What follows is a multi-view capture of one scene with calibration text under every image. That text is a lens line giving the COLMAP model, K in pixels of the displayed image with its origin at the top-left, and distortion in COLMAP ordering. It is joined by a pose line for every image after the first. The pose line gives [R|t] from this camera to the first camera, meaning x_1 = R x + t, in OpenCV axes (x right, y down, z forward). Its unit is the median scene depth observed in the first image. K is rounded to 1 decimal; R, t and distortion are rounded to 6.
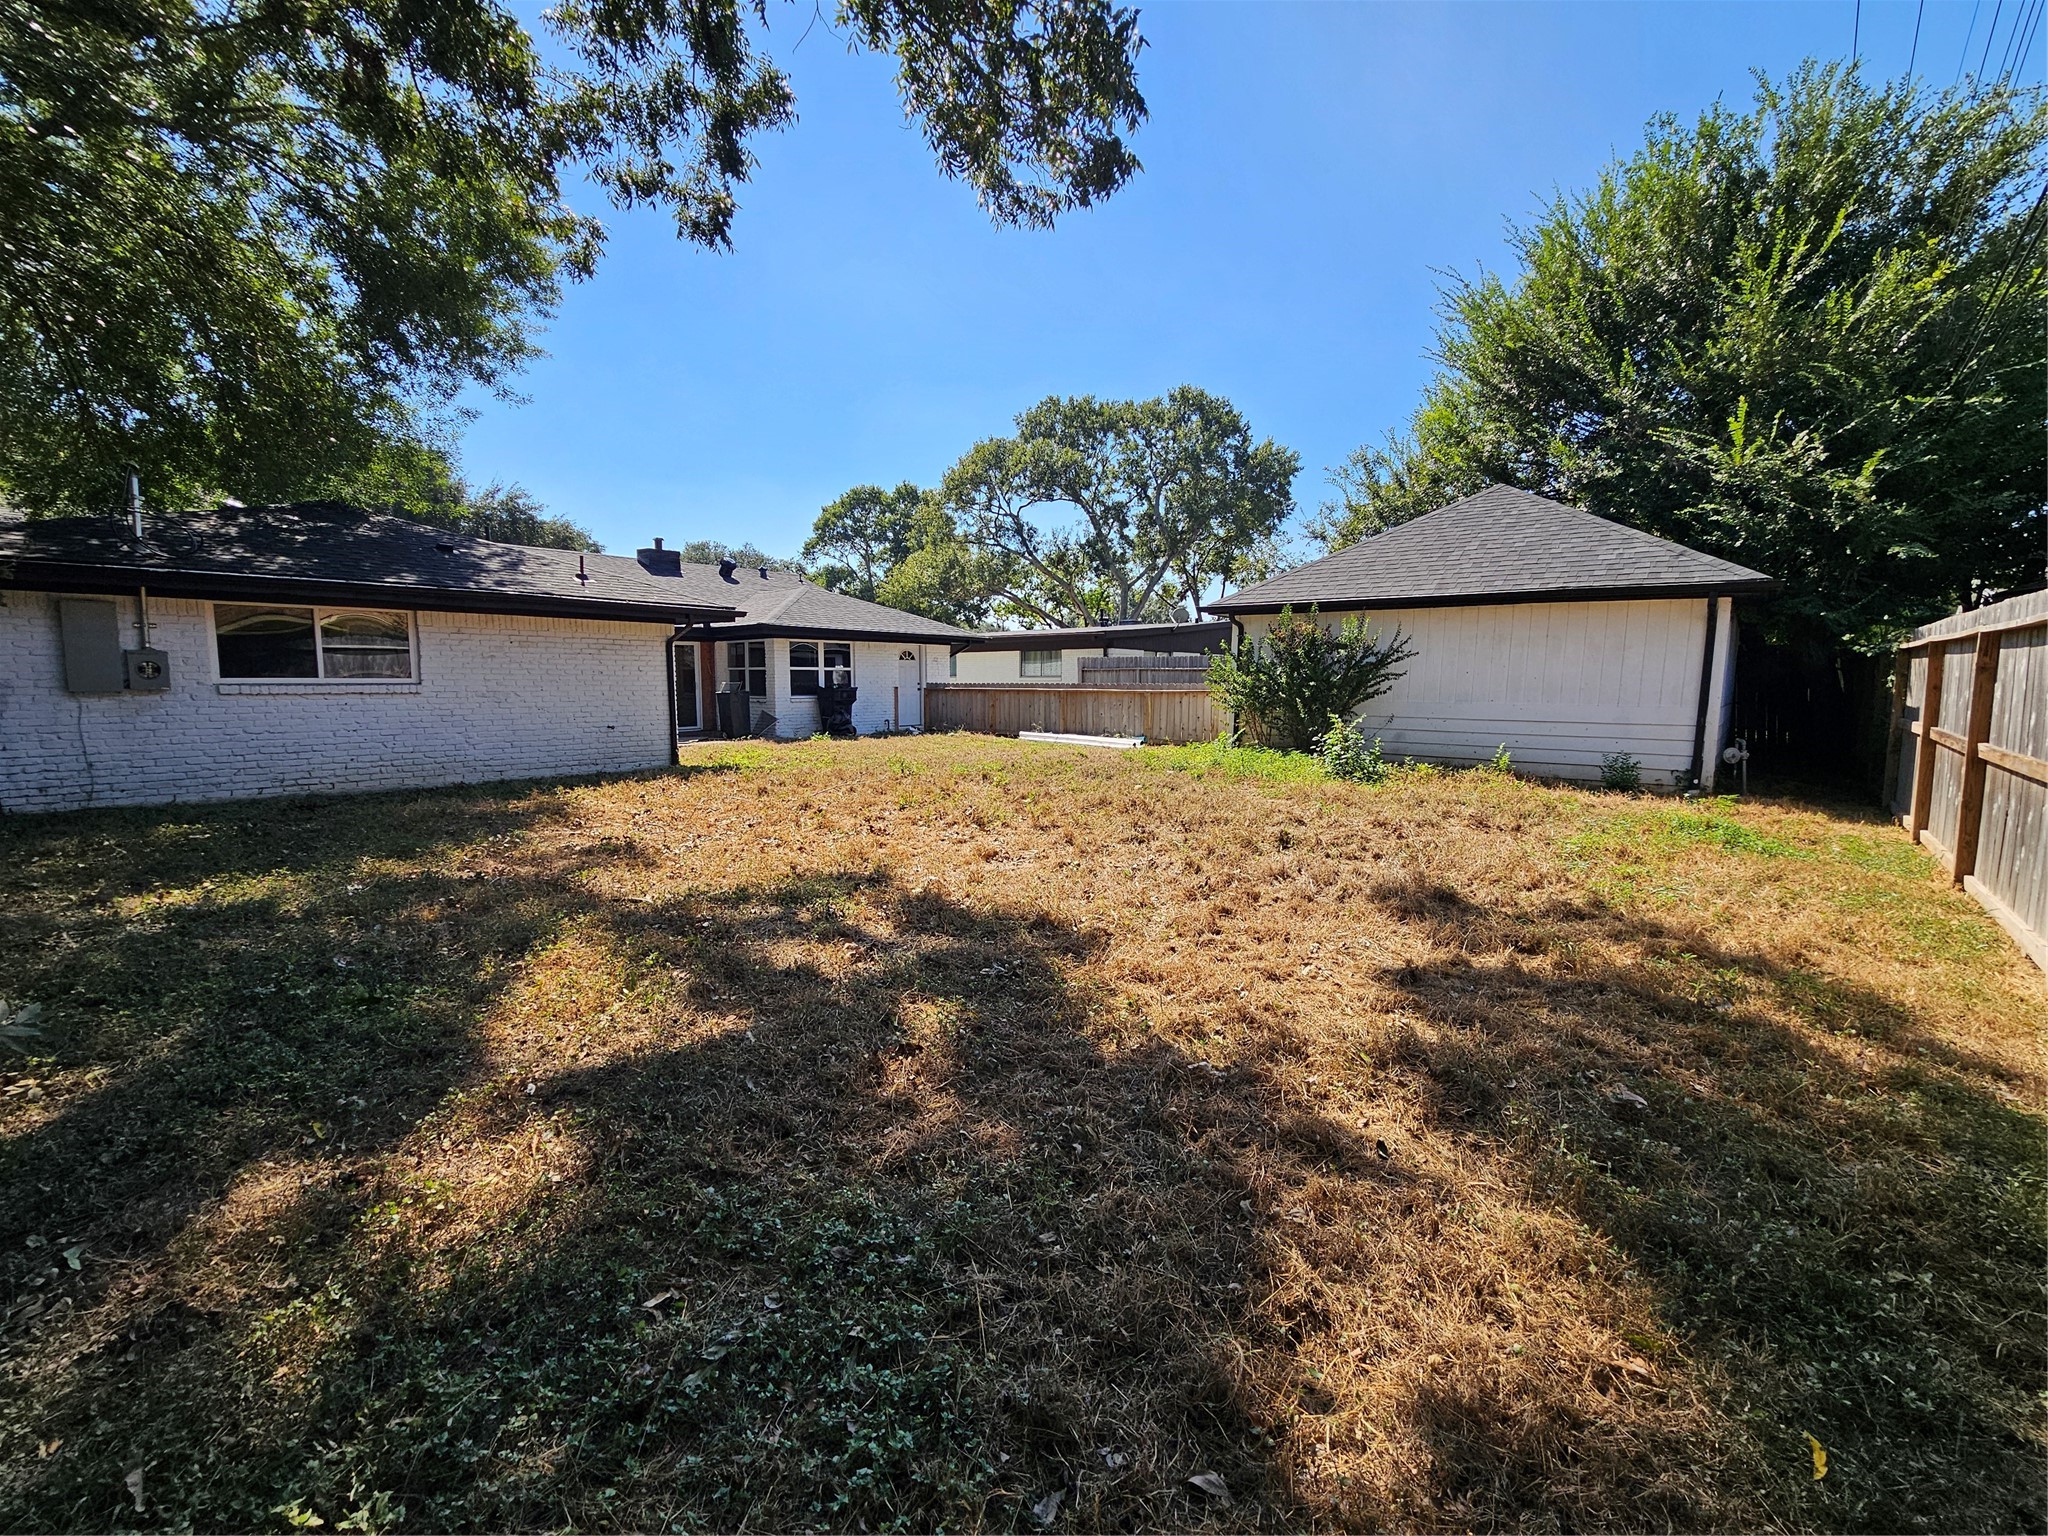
lens RADIAL K [[846.9, 0, 1026.6], [0, 846.9, 759.3], [0, 0, 1]] dist [-0.001641, -0.000772]
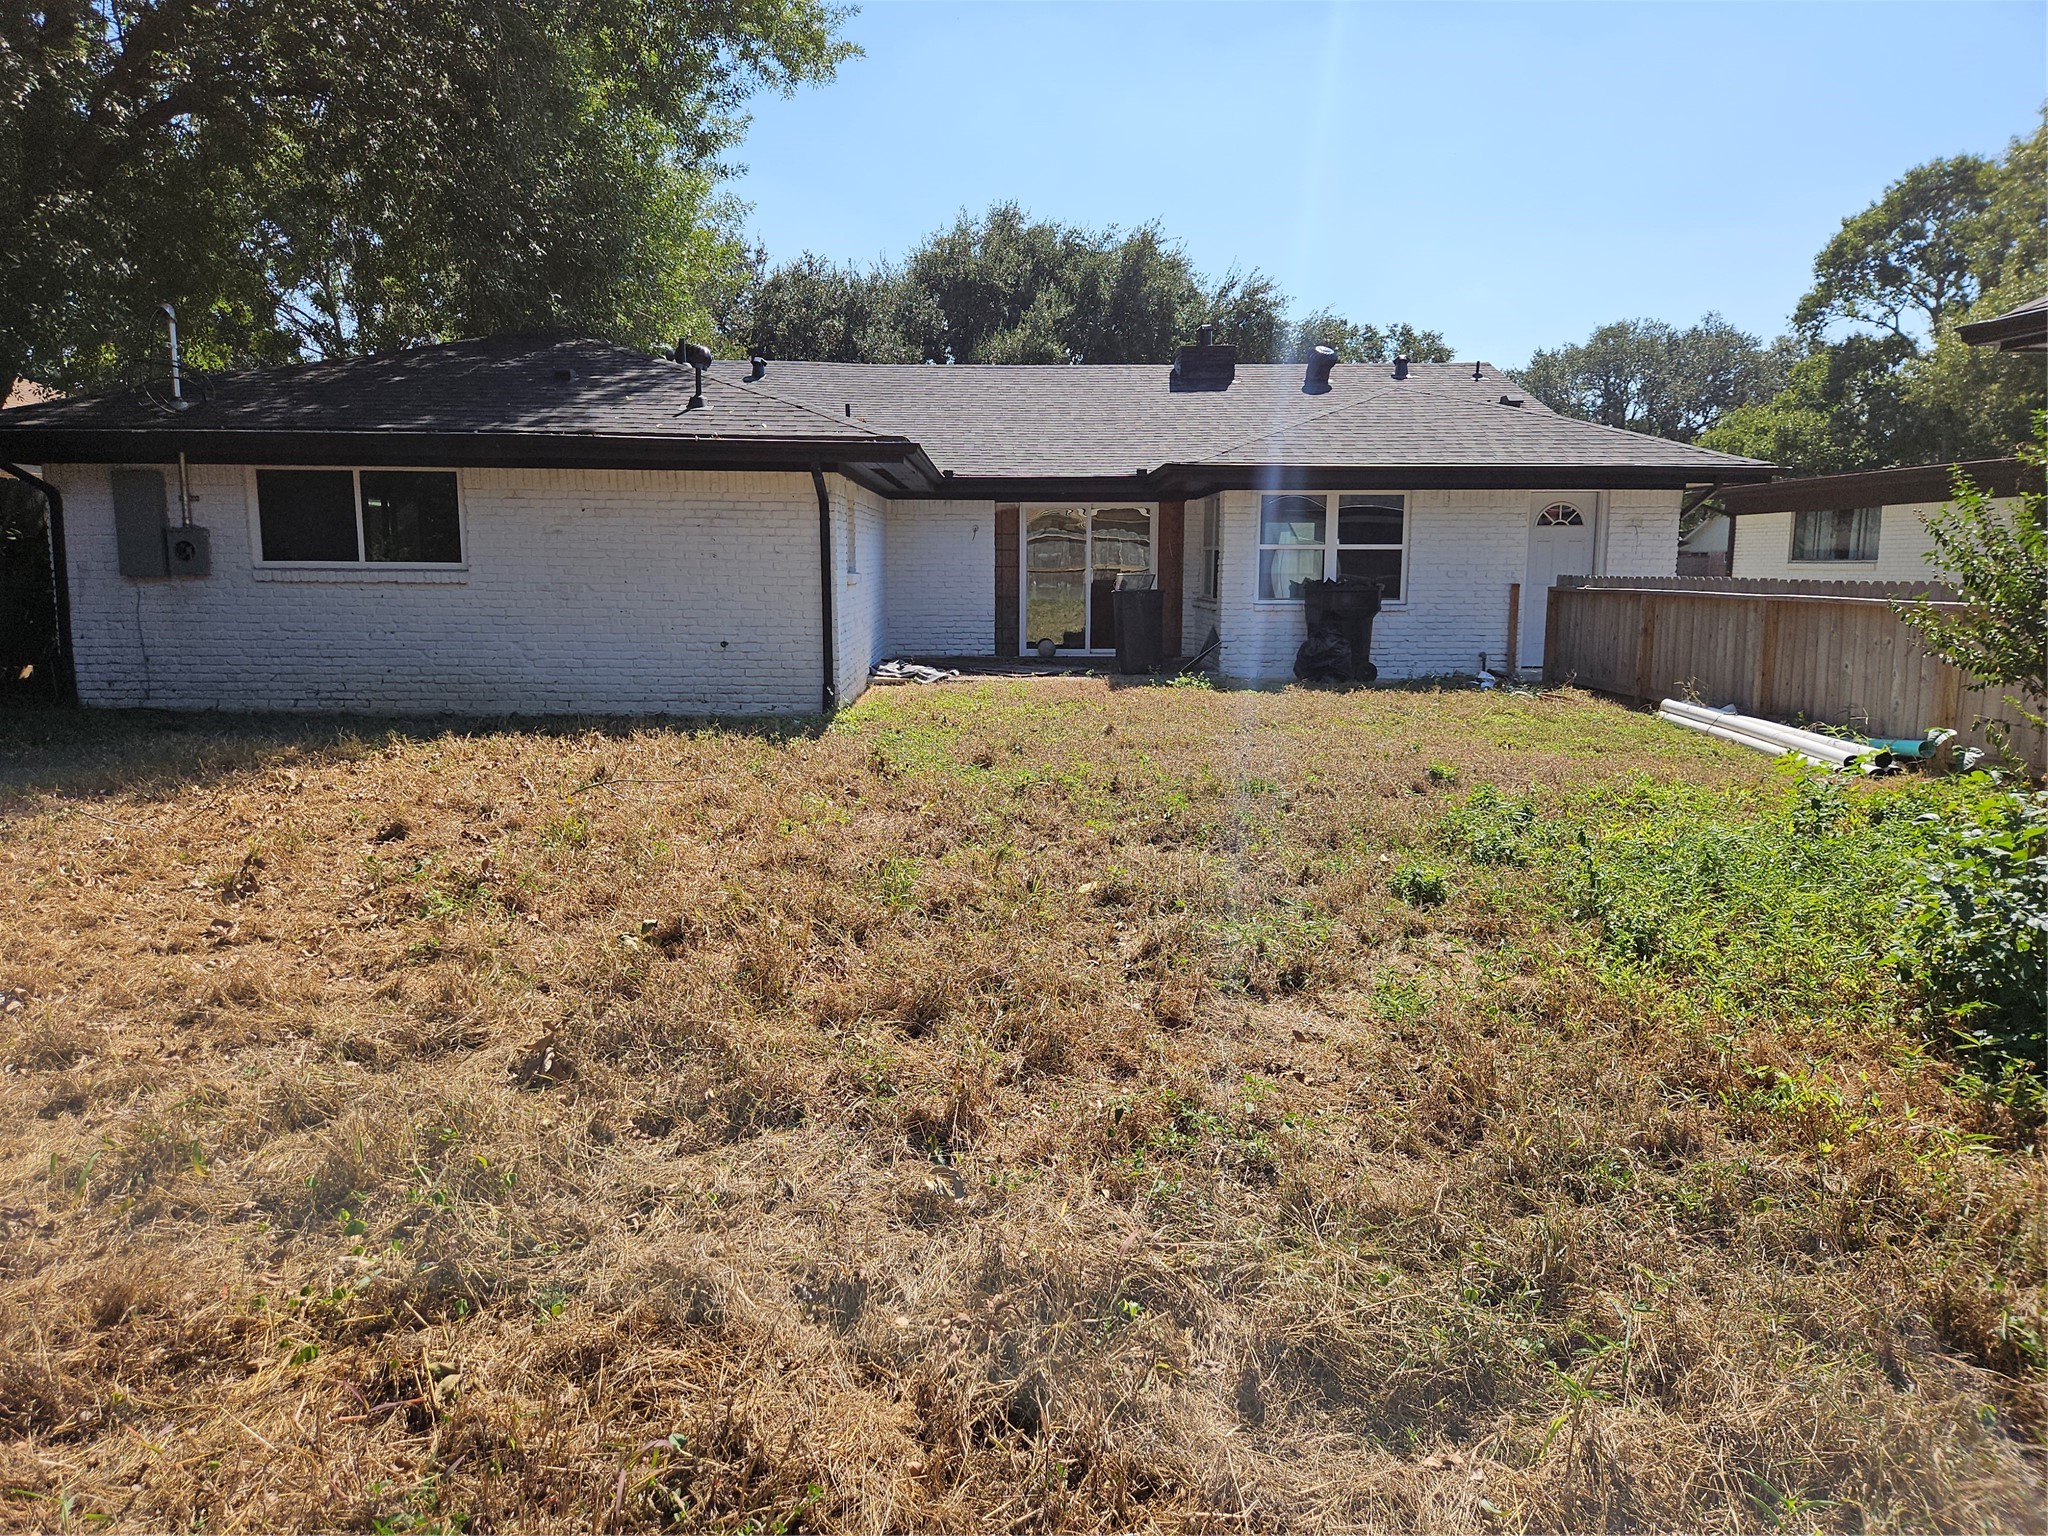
lens RADIAL K [[1404.9, 0, 1016.2], [0, 1404.9, 763.1], [0, 0, 1]] dist [0.020365, -0.005596]
pose [[0.667461, 0.104195, -0.737319, 0.268936], [-0.073540, 0.994545, 0.073973, -0.027275], [0.741005, 0.004848, 0.671482, 0.301430]]
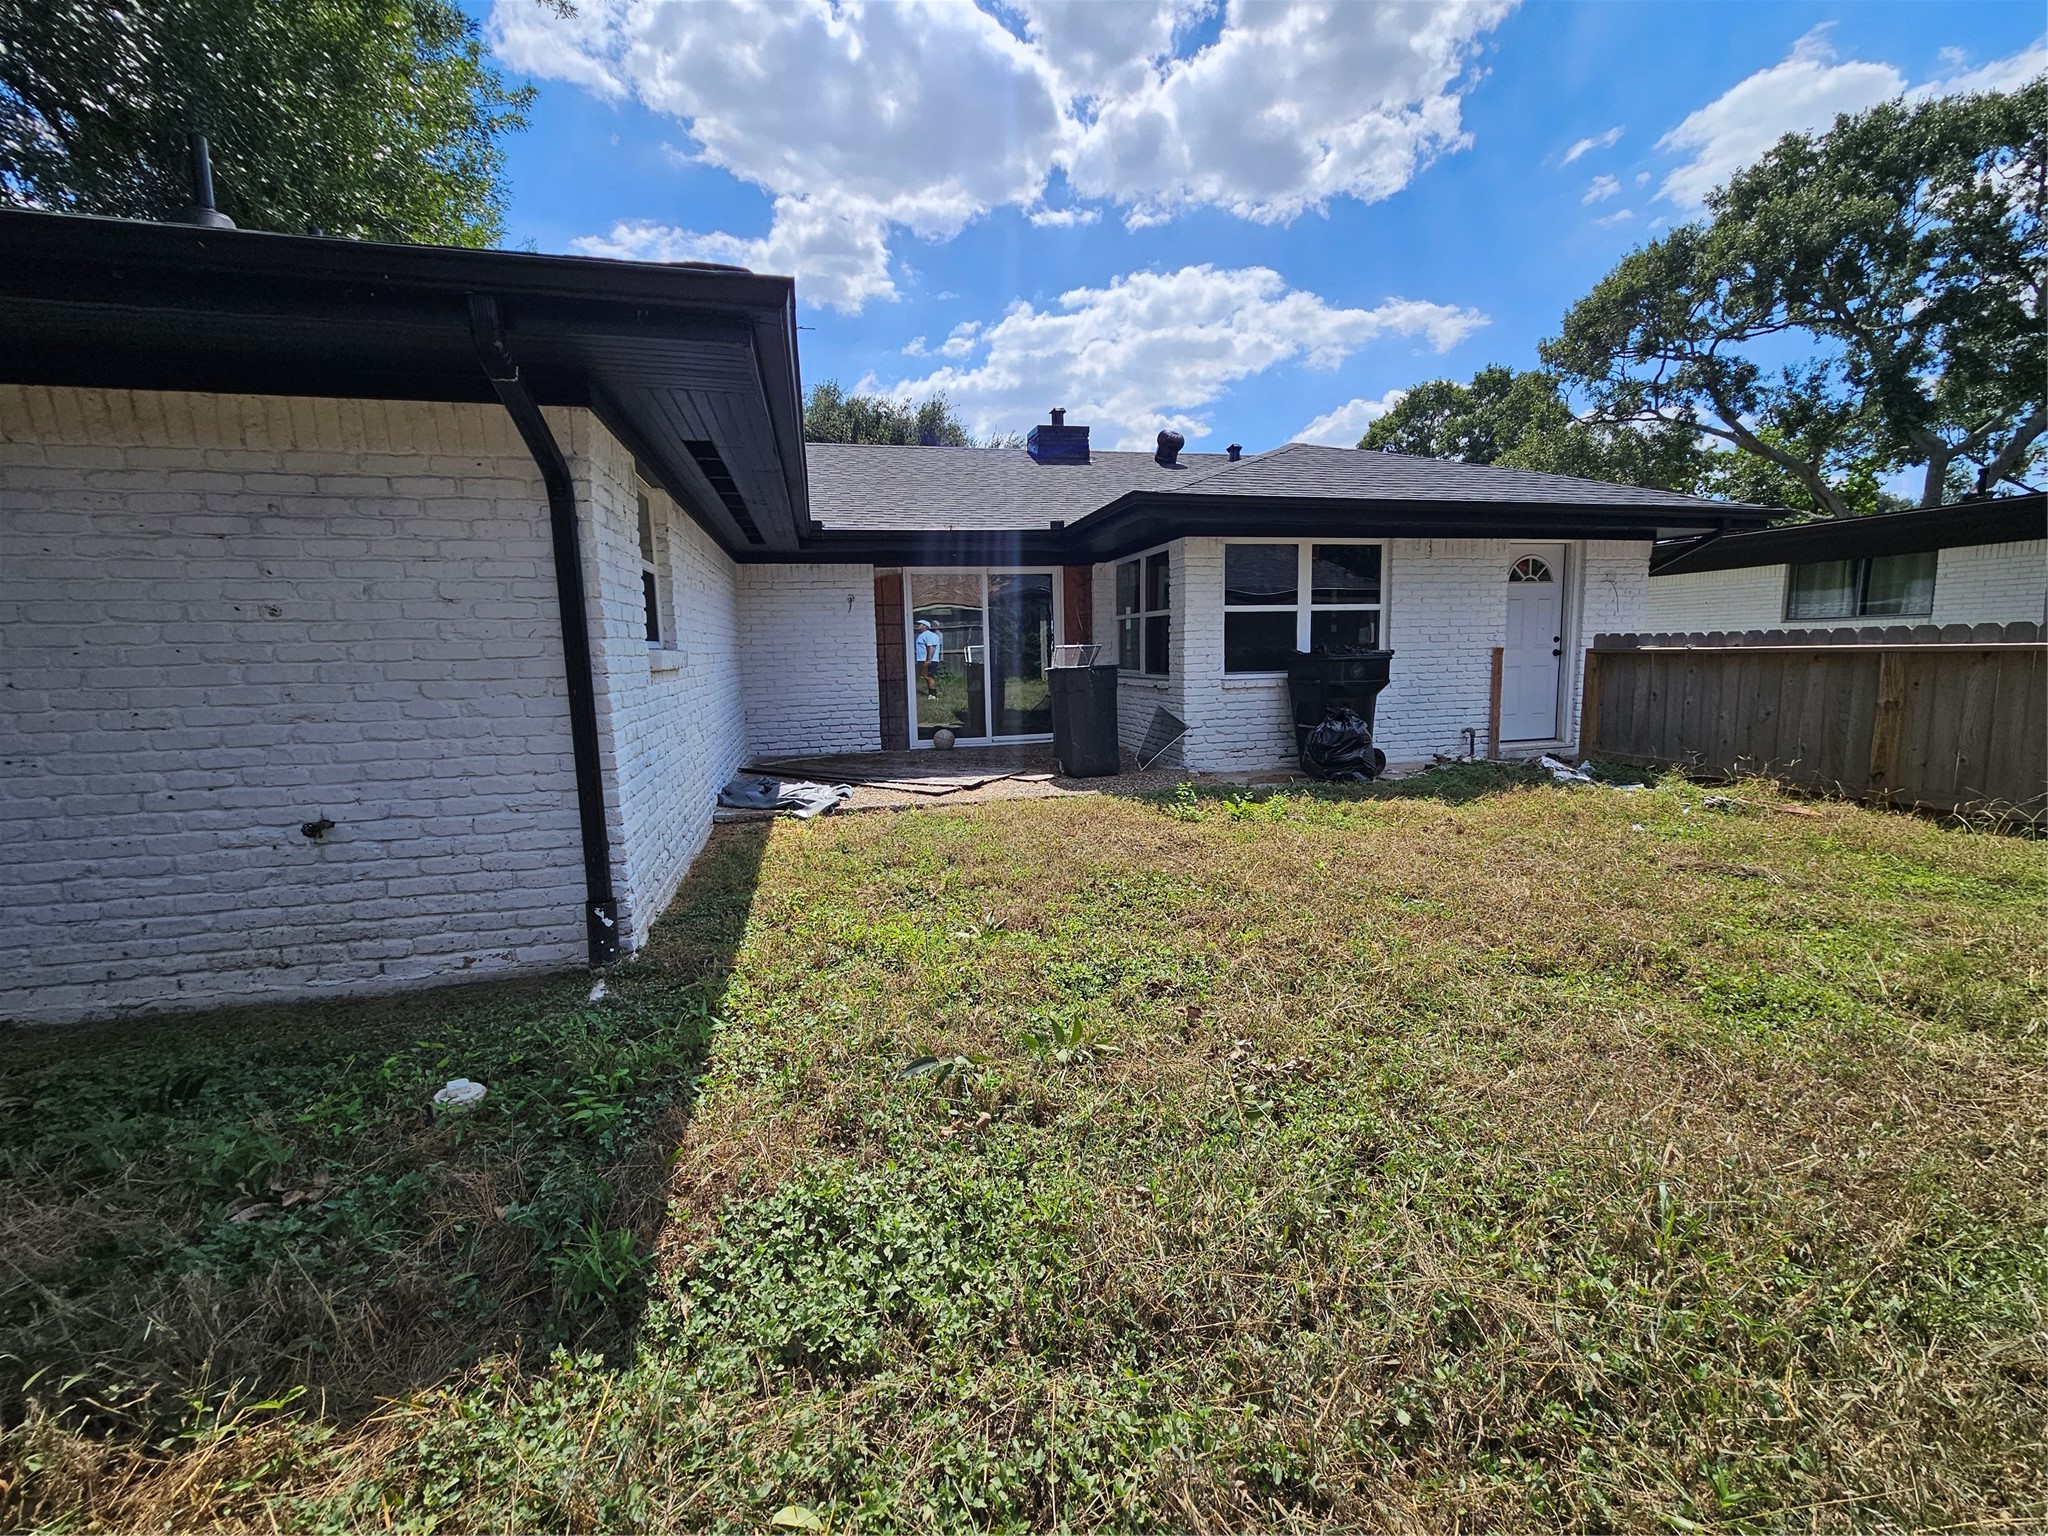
lens RADIAL K [[846.9, 0, 1034.8], [0, 846.9, 763.4], [0, 0, 1]] dist [-0.001641, -0.000772]
pose [[0.821372, 0.055350, -0.567701, -0.112918], [-0.031162, 0.998149, 0.052232, -0.049045], [0.569541, -0.025211, 0.821576, 0.589766]]
